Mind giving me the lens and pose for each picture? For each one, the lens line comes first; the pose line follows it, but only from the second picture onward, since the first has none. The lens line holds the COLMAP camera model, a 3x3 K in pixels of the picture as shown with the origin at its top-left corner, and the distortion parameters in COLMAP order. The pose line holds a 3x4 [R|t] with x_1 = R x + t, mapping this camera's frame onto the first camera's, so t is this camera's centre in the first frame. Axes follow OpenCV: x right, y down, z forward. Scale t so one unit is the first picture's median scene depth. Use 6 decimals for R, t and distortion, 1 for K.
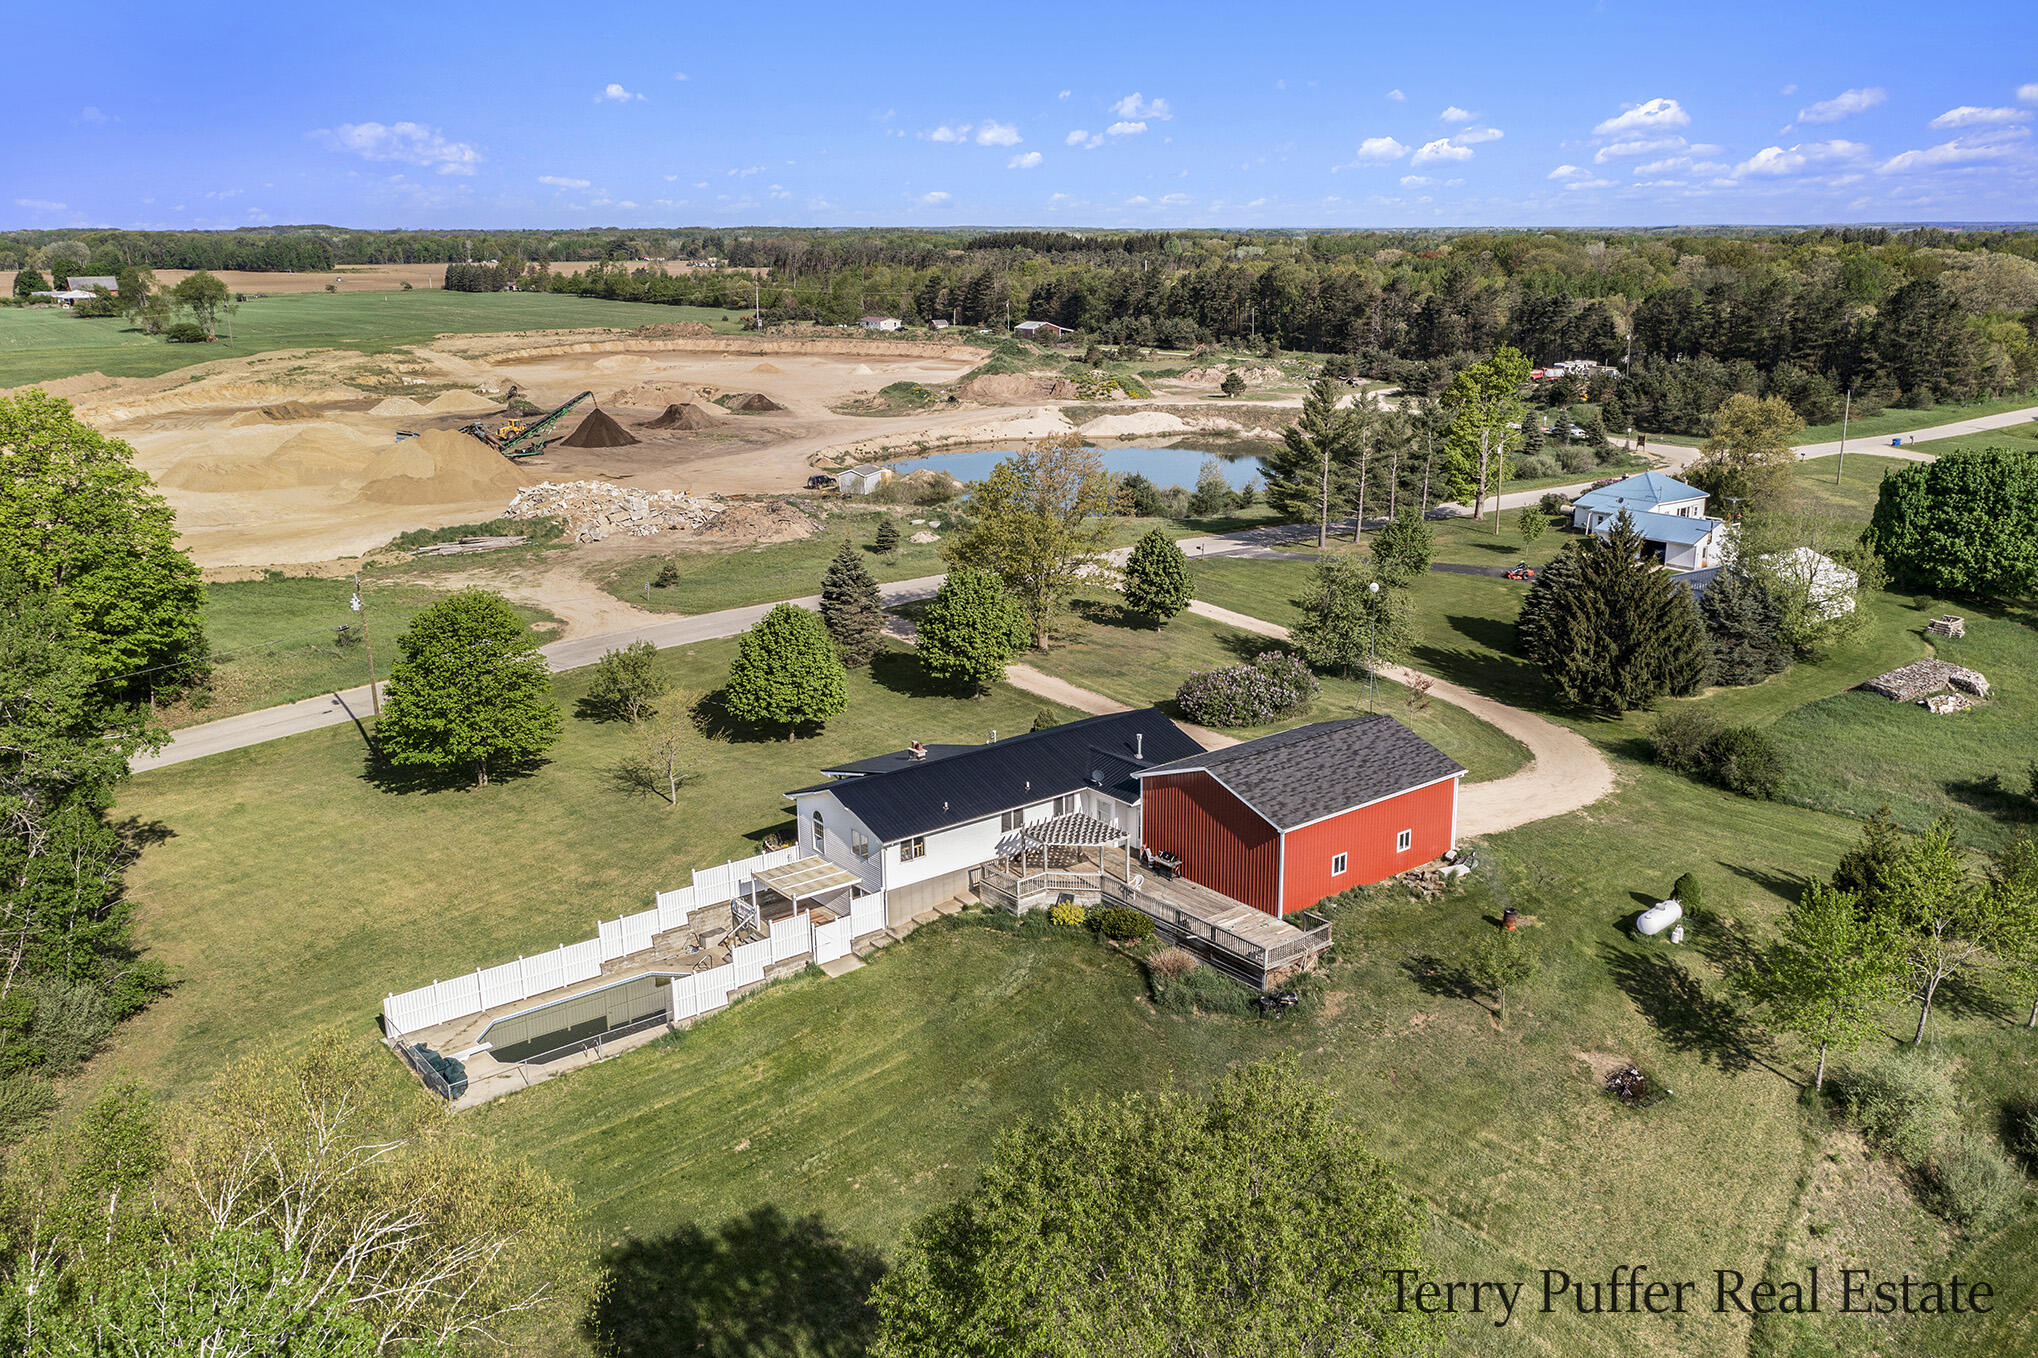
lens RADIAL K [[1561.1, 0, 1019.0], [0, 1561.1, 679.0], [0, 0, 1]] dist [-0.003119, -0.001686]
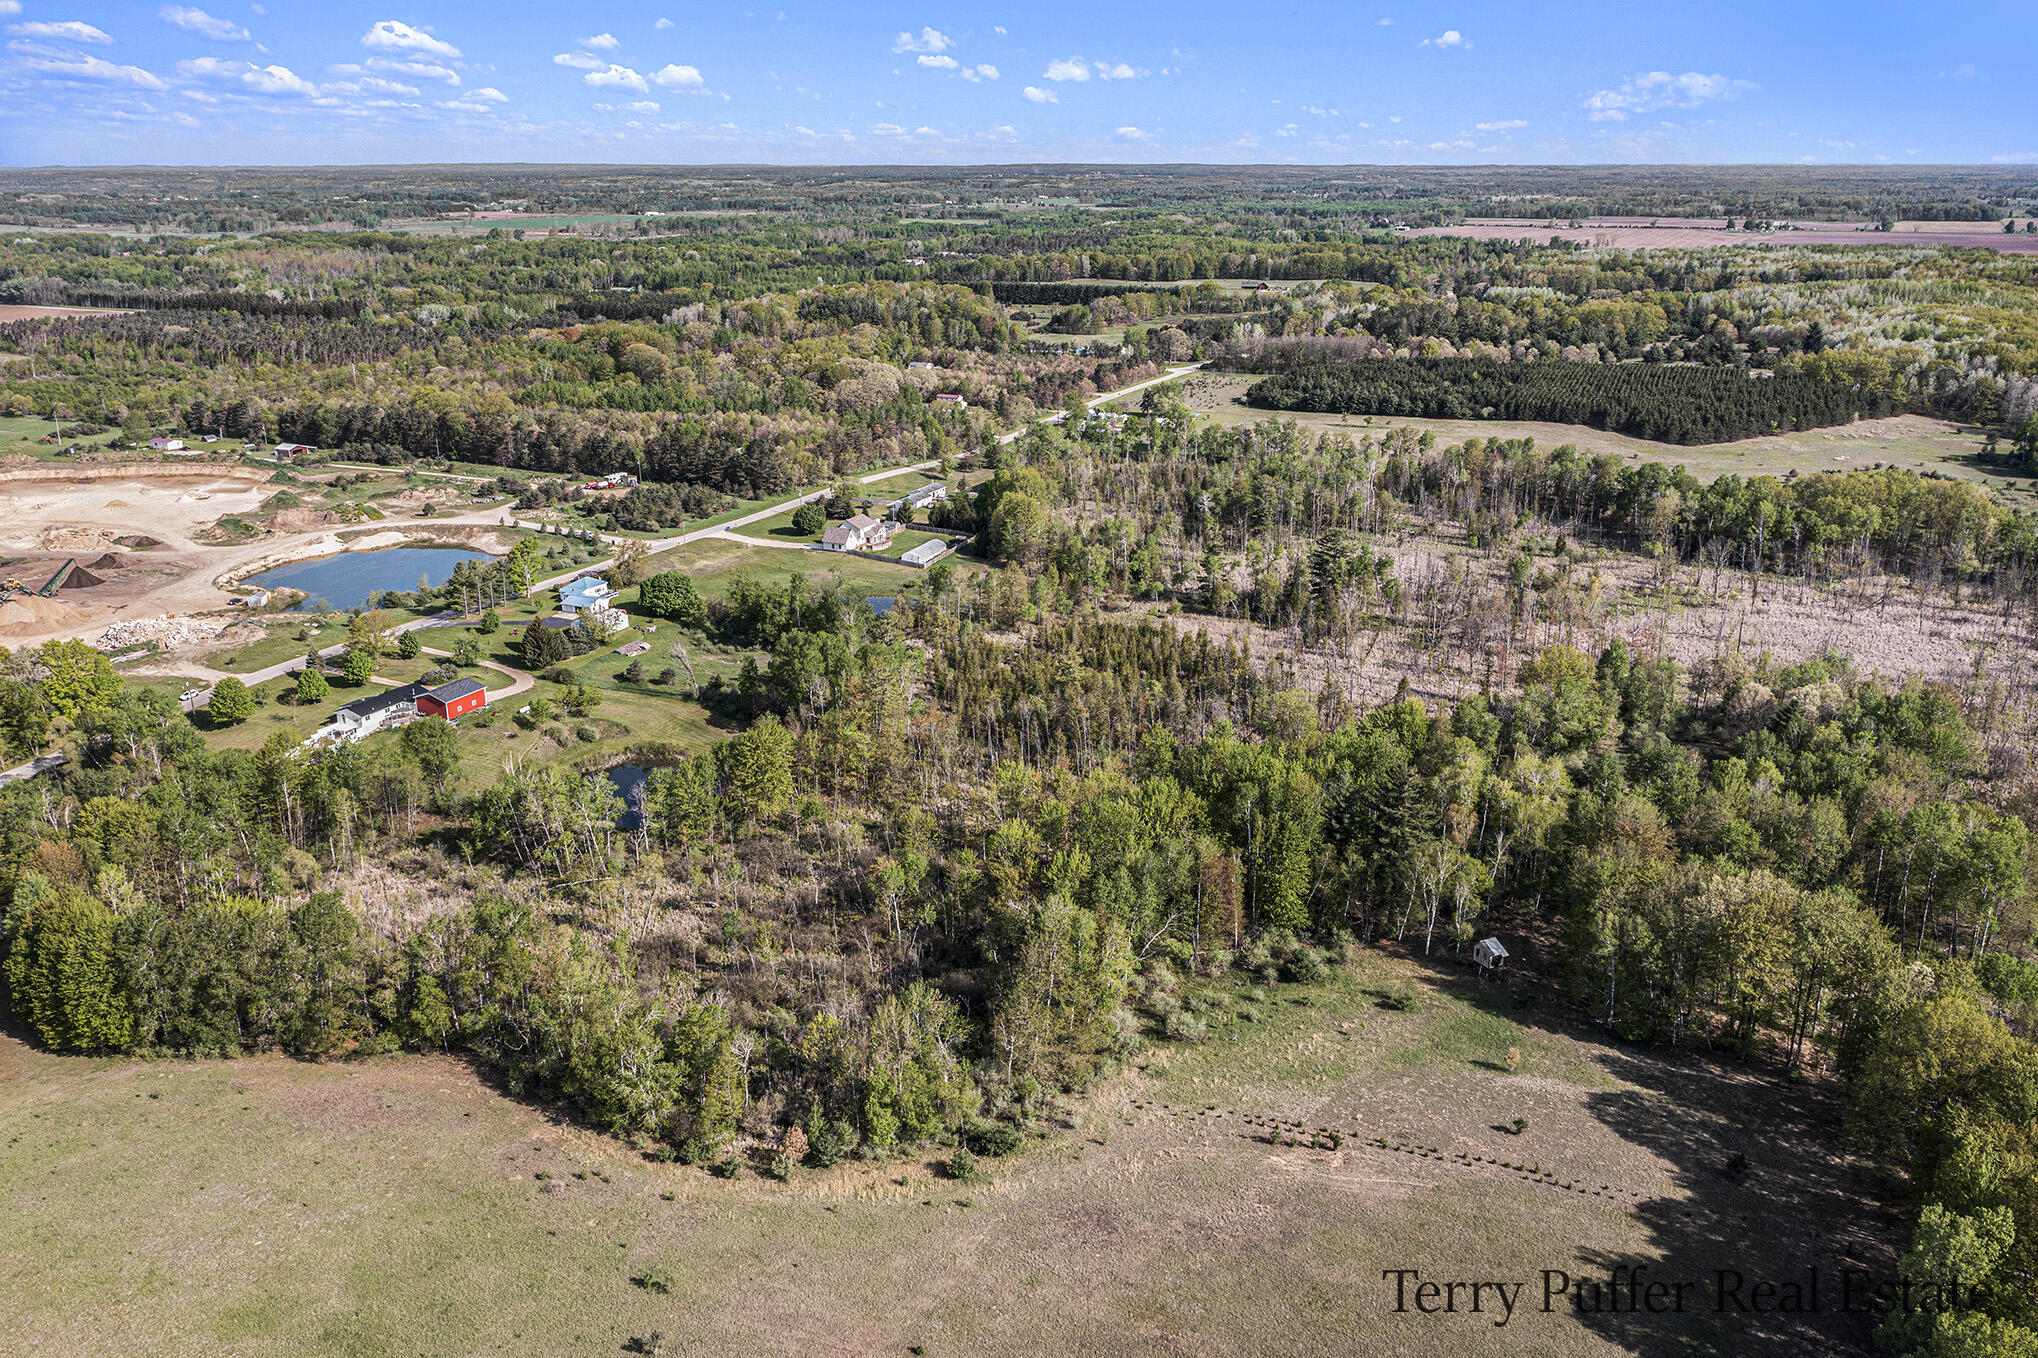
lens RADIAL K [[1561.1, 0, 1019.0], [0, 1561.1, 679.0], [0, 0, 1]] dist [-0.003119, -0.001686]
pose [[0.885093, -0.134433, 0.445576, -0.252750], [0.118361, 0.990915, 0.063852, -0.049006], [-0.450112, -0.003776, 0.892964, -2.552890]]
